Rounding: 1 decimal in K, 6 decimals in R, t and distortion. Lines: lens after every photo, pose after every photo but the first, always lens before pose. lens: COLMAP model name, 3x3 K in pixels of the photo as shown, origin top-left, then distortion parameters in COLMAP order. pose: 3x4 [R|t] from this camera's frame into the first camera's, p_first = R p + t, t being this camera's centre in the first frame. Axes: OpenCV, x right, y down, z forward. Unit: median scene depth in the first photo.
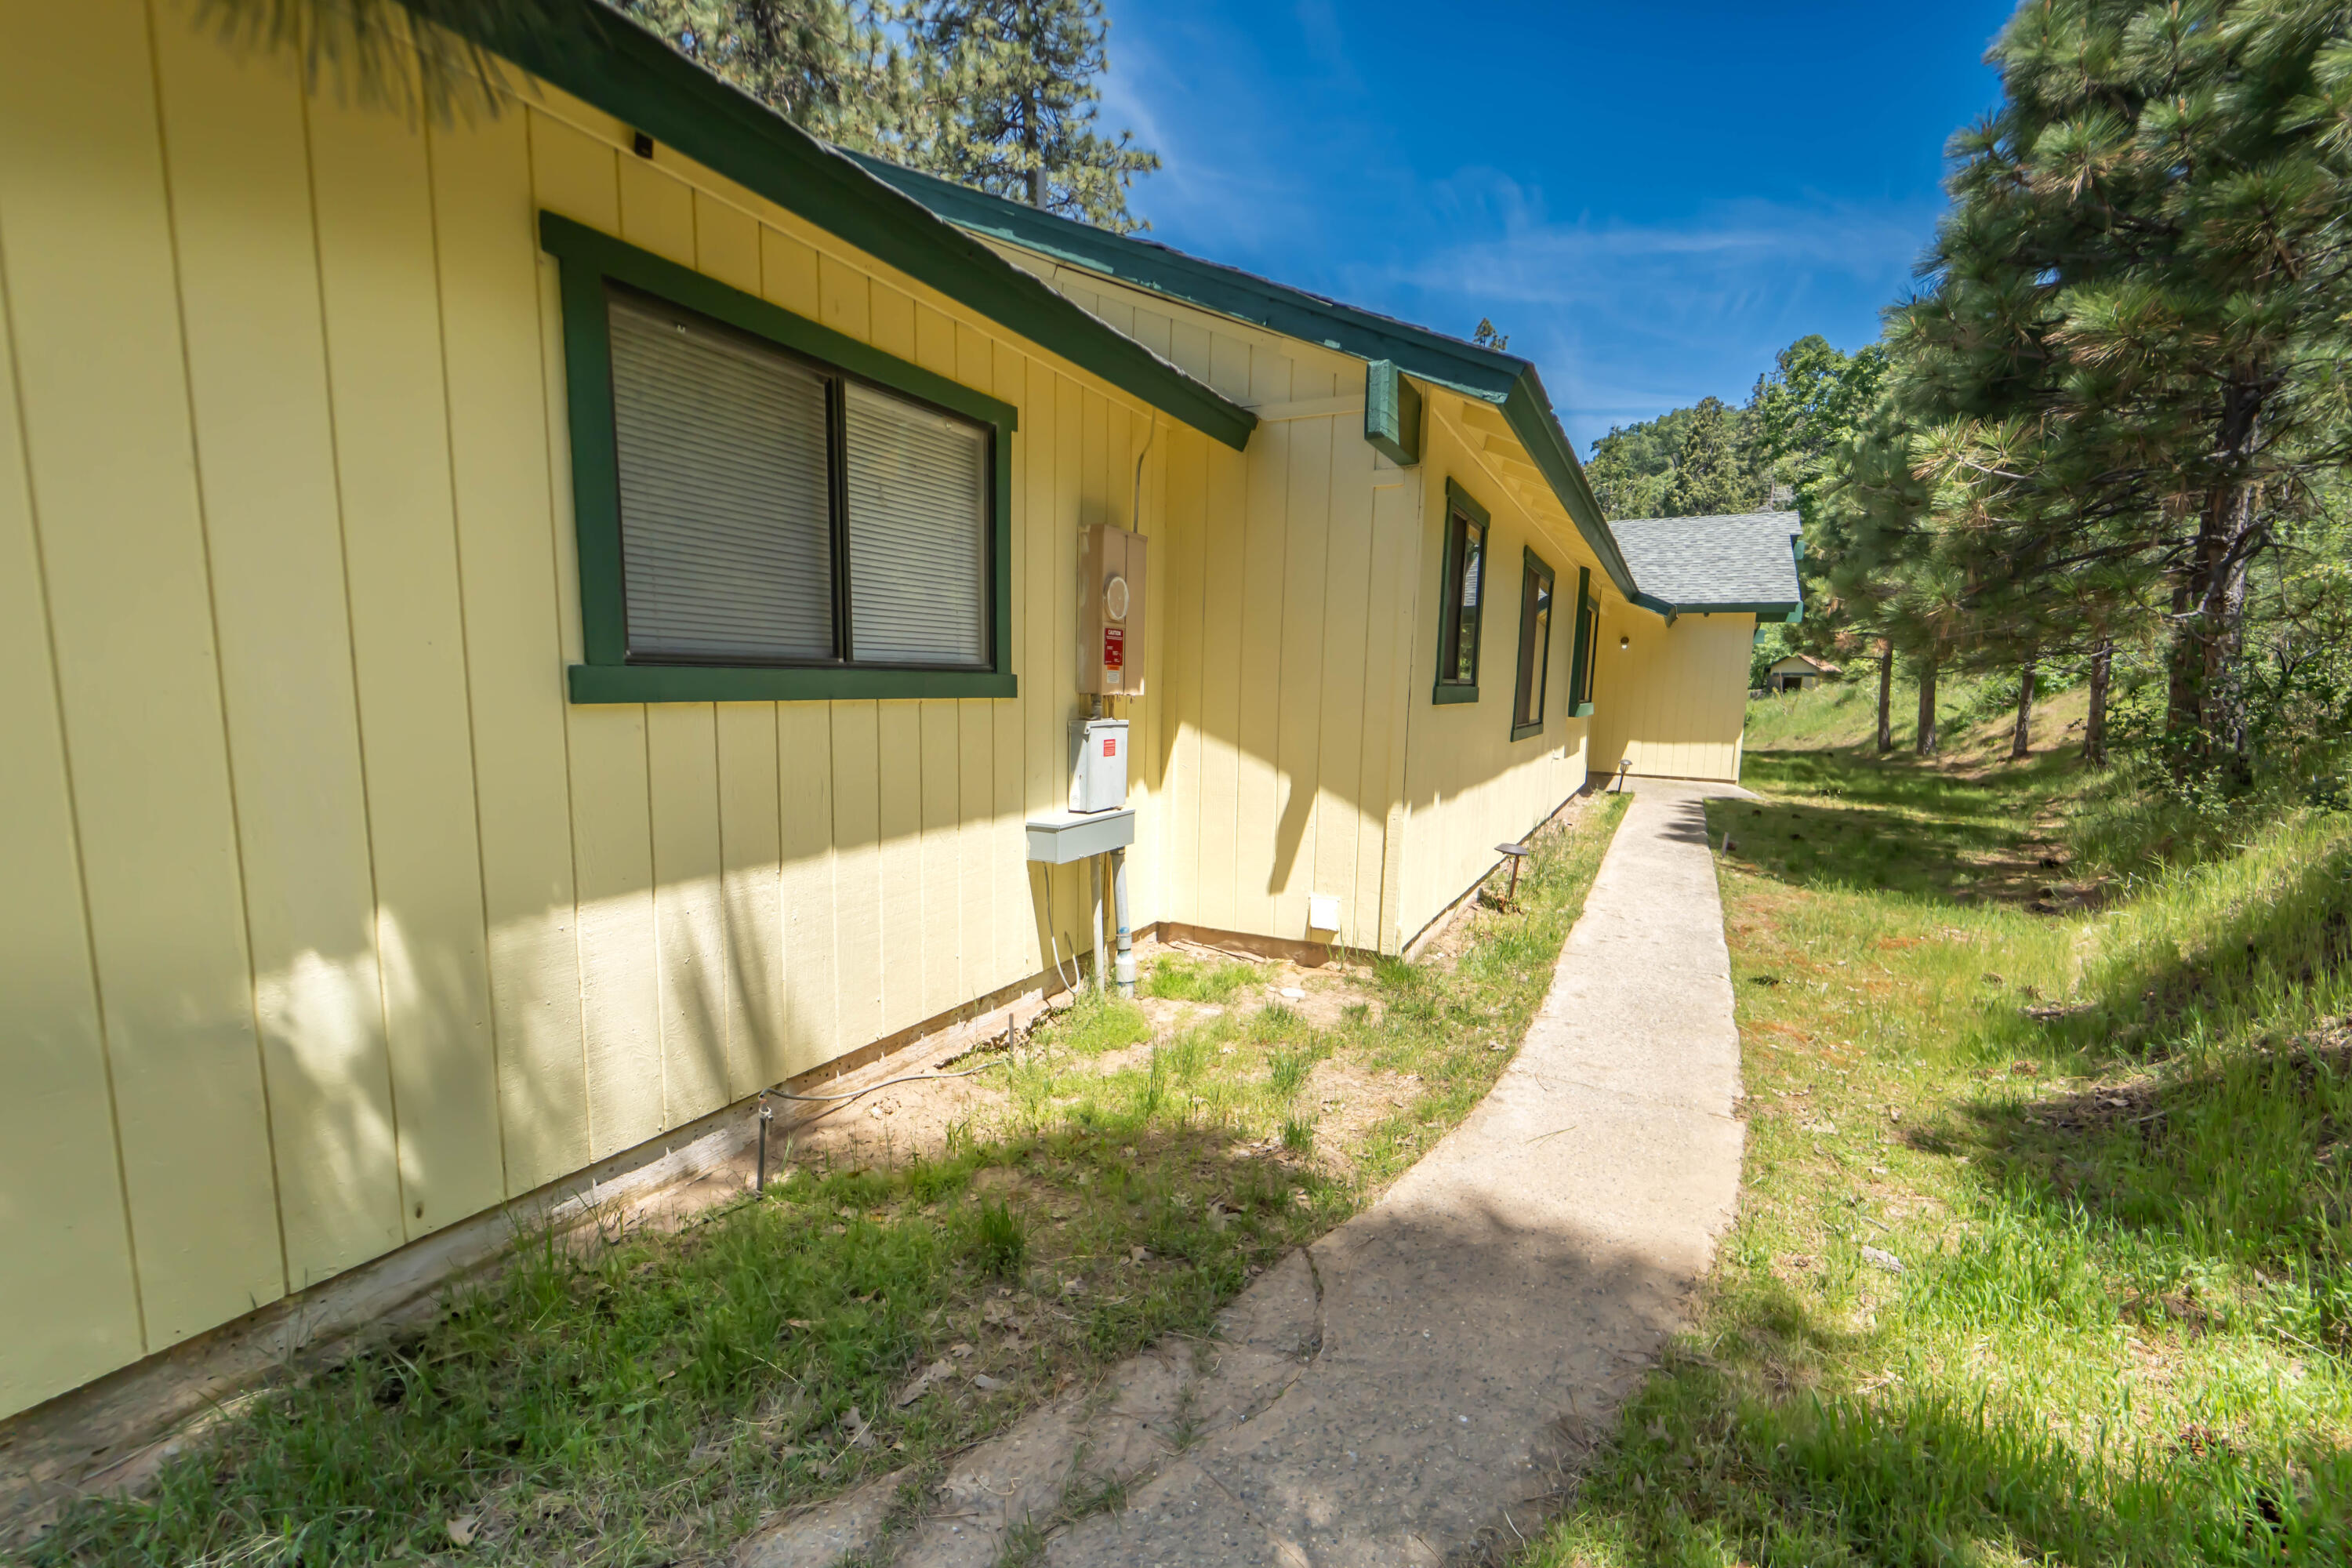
lens RADIAL K [[958.9, 0, 1168.6], [0, 958.9, 821.6], [0, 0, 1]] dist [-0.004066, -0.000311]
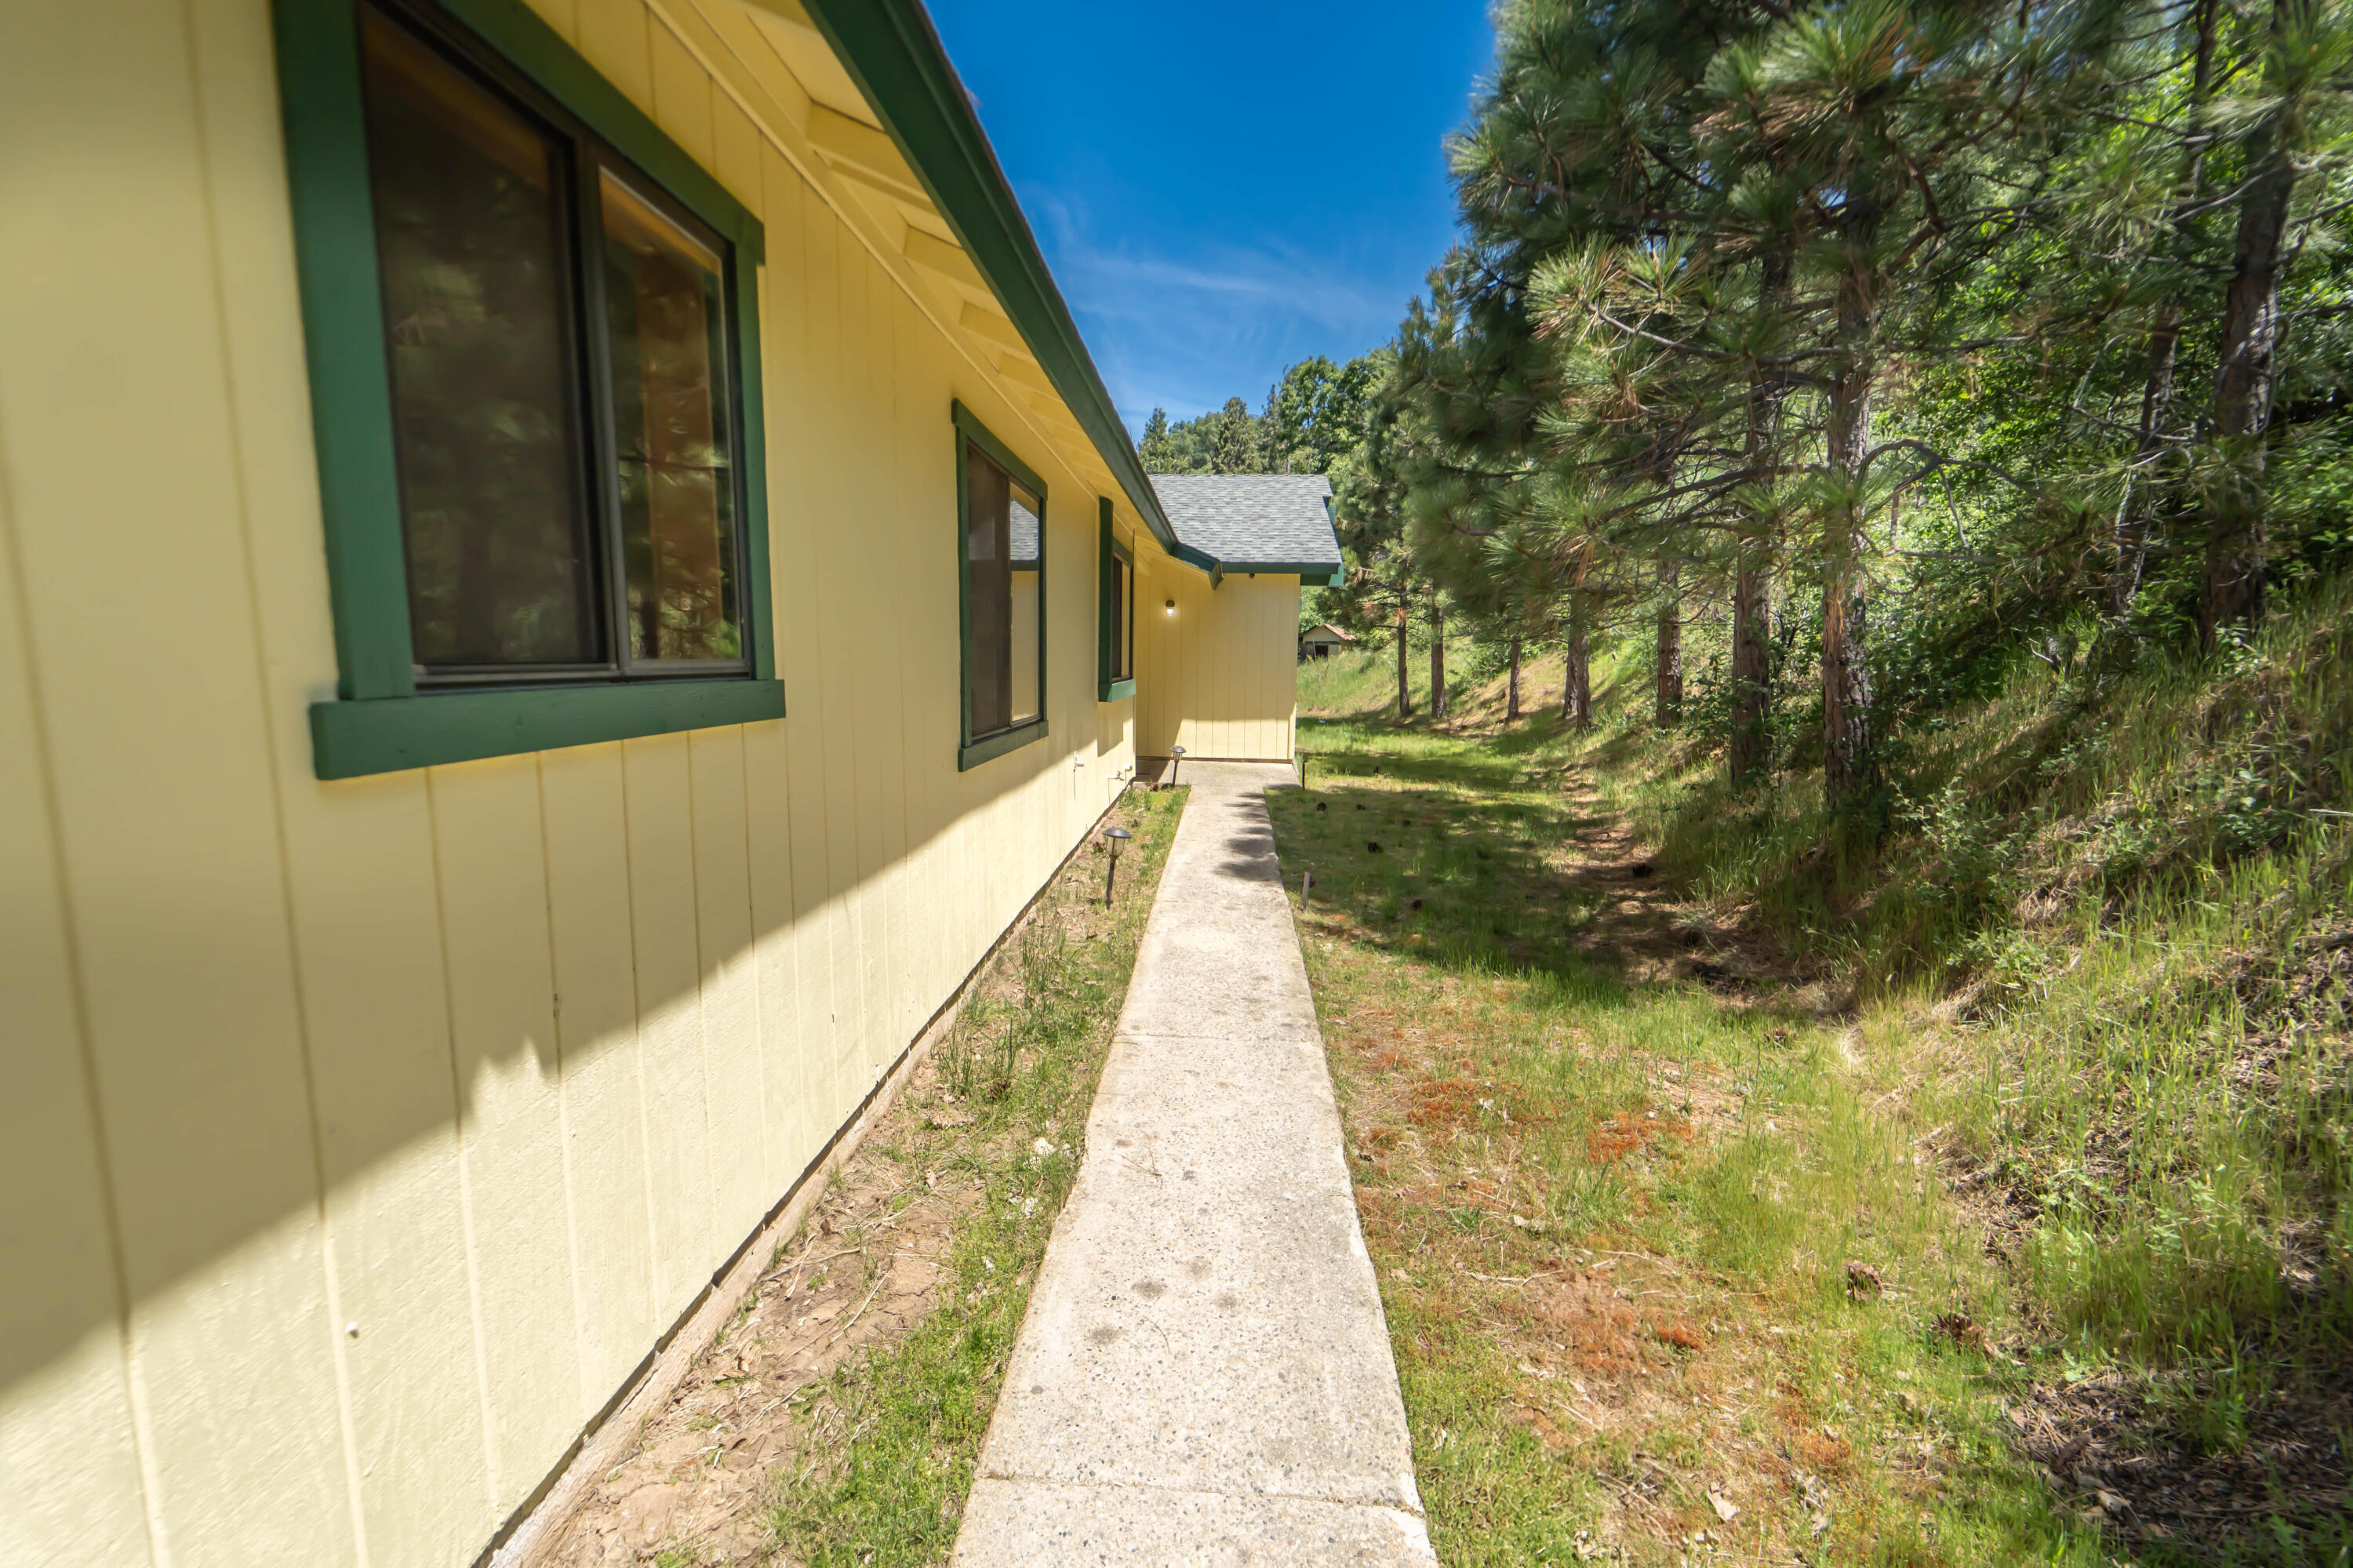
lens RADIAL K [[959.4, 0, 1173.3], [0, 959.4, 769.6], [0, 0, 1]] dist [-0.004066, -0.000311]
pose [[0.909461, -0.057127, 0.411846, 0.106538], [0.066150, 0.997780, -0.007674, -0.031161], [-0.410494, 0.034223, 0.911221, 0.201476]]
